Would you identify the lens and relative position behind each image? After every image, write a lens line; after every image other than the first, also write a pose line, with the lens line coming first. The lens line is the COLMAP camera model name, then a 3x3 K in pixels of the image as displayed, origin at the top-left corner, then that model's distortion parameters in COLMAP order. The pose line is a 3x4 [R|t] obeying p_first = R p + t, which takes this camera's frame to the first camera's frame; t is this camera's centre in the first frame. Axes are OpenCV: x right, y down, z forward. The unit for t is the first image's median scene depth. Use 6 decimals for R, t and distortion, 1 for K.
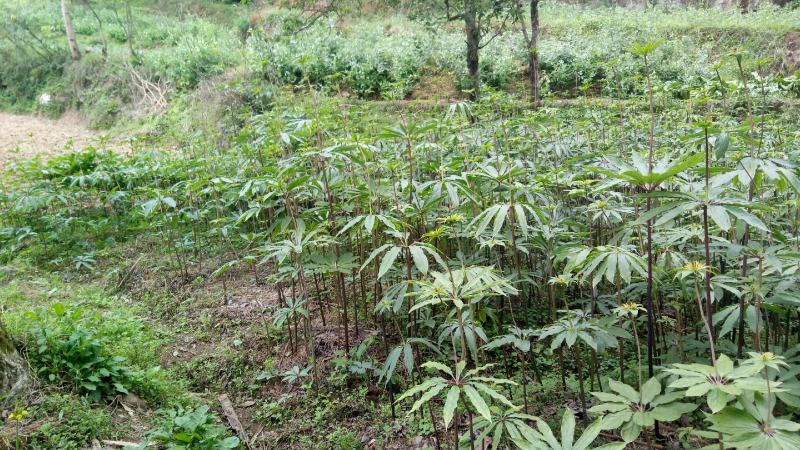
lens RADIAL K [[579.0, 0, 403.8], [0, 579.0, 225.4], [0, 0, 1]] dist [0.039647, -0.028351]
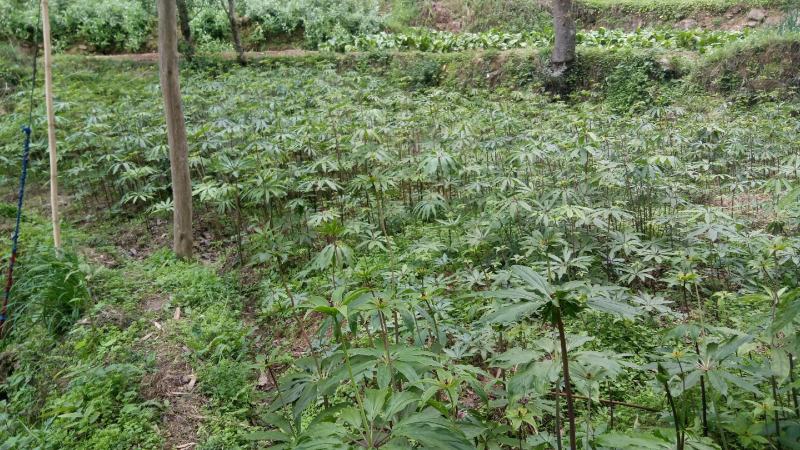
lens RADIAL K [[581.3, 0, 400.0], [0, 581.3, 225.0], [0, 0, 1]] dist [0.026782, -0.025725]
pose [[0.928348, -0.149380, 0.340375, 0.201870], [0.103133, 0.983257, 0.150231, 0.032580], [-0.357118, -0.104363, 0.928211, -1.844250]]
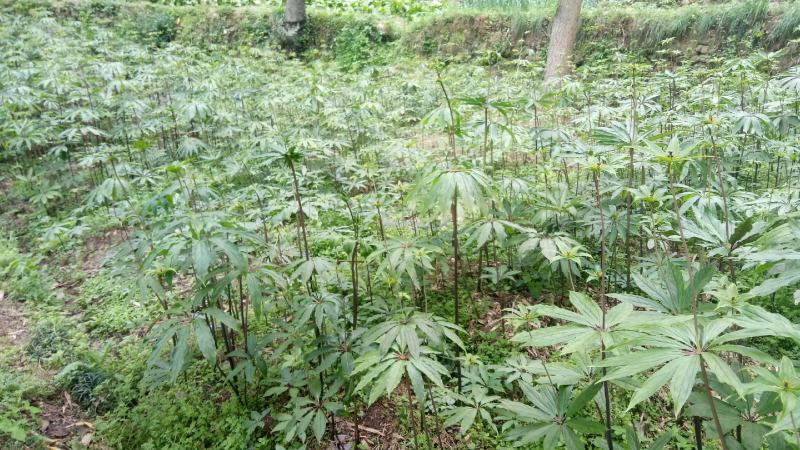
lens RADIAL K [[581.3, 0, 400.0], [0, 581.3, 225.0], [0, 0, 1]] dist [0.026782, -0.025725]
pose [[0.694353, -0.252501, 0.673883, -0.030319], [0.096167, 0.960581, 0.260837, 0.044098], [-0.713180, -0.116307, 0.691264, -2.192235]]
